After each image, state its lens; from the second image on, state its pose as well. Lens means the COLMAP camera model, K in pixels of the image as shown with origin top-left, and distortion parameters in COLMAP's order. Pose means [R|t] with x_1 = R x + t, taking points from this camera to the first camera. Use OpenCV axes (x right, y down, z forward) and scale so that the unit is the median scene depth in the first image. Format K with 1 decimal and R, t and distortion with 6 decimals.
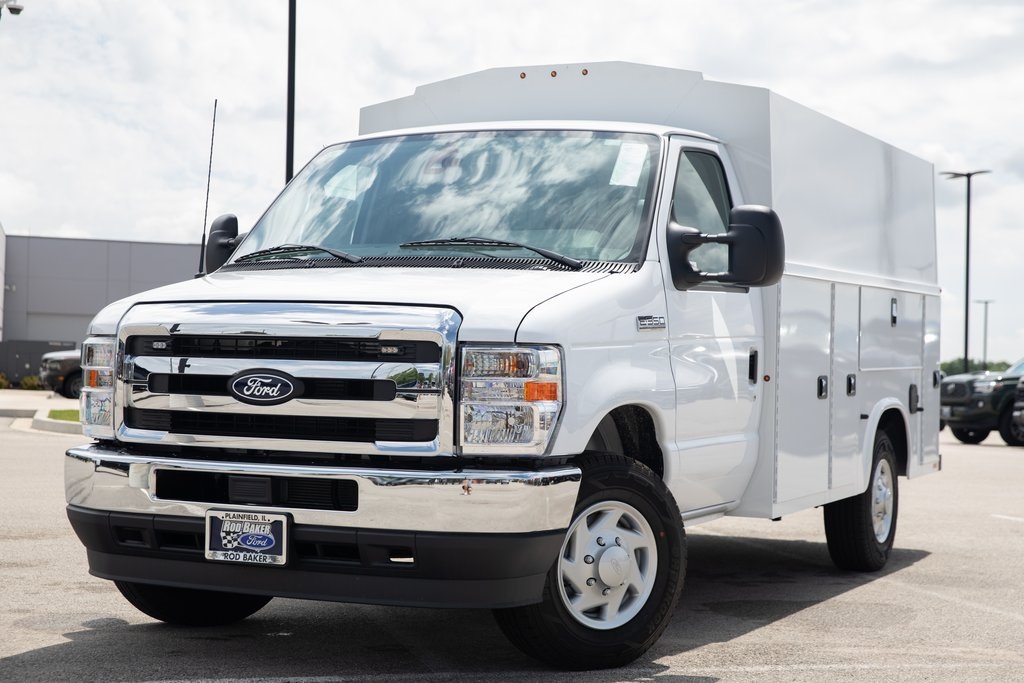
lens RADIAL K [[1734.0, 0, 512.0], [0, 1734.0, 341.5], [0, 0, 1]] dist [0.065973, 0.028154]
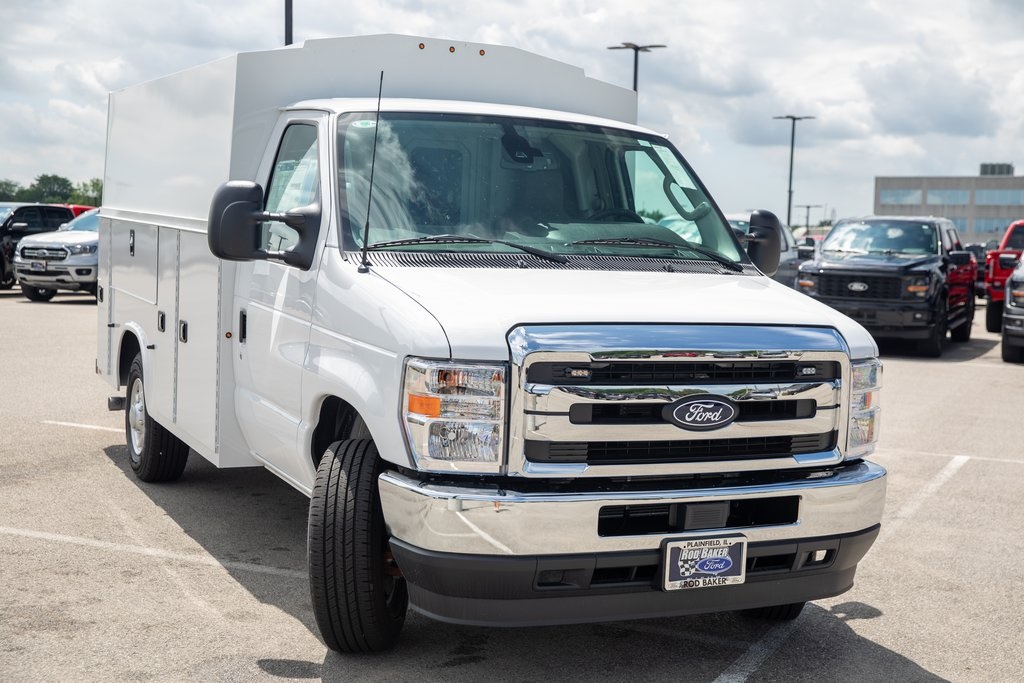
lens RADIAL K [[1406.9, 0, 512.0], [0, 1406.9, 341.5], [0, 0, 1]] dist [0.045324, 0.064462]
pose [[0.637604, -0.060741, 0.767966, -0.841613], [-0.034451, 0.993641, 0.107194, -0.098573], [-0.769594, -0.094804, 0.631457, 0.578981]]
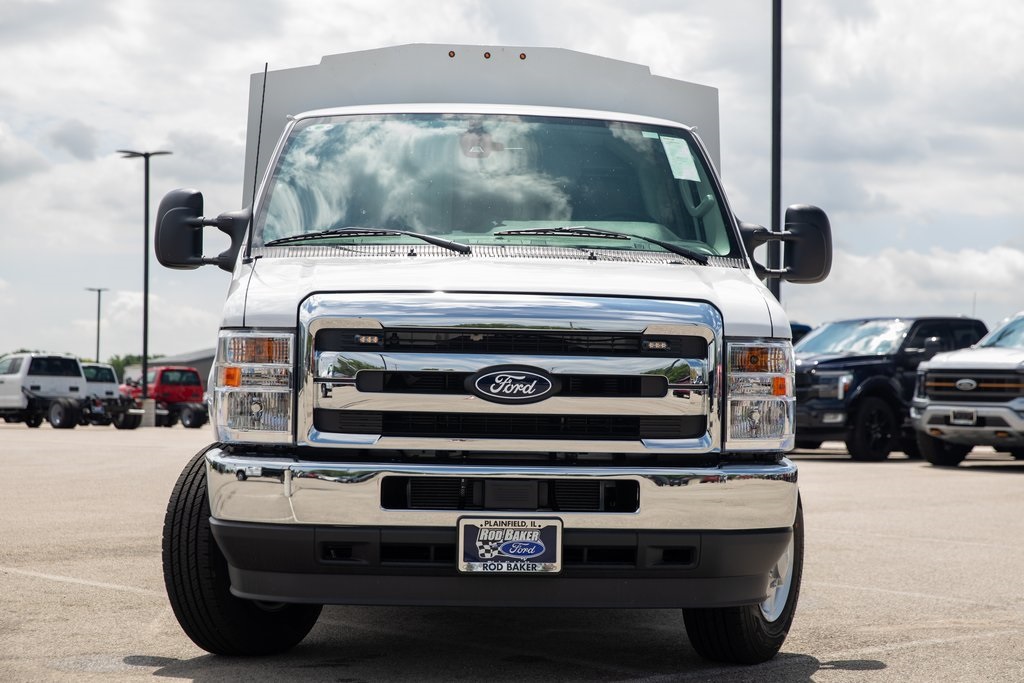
lens RADIAL K [[1892.3, 0, 512.0], [0, 1892.3, 341.5], [0, 0, 1]] dist [0.049364, 0.095880]
pose [[0.877137, 0.001603, 0.480238, -0.637480], [-0.004017, 0.999984, 0.003998, -0.000995], [-0.480224, -0.005436, 0.877129, 0.107583]]
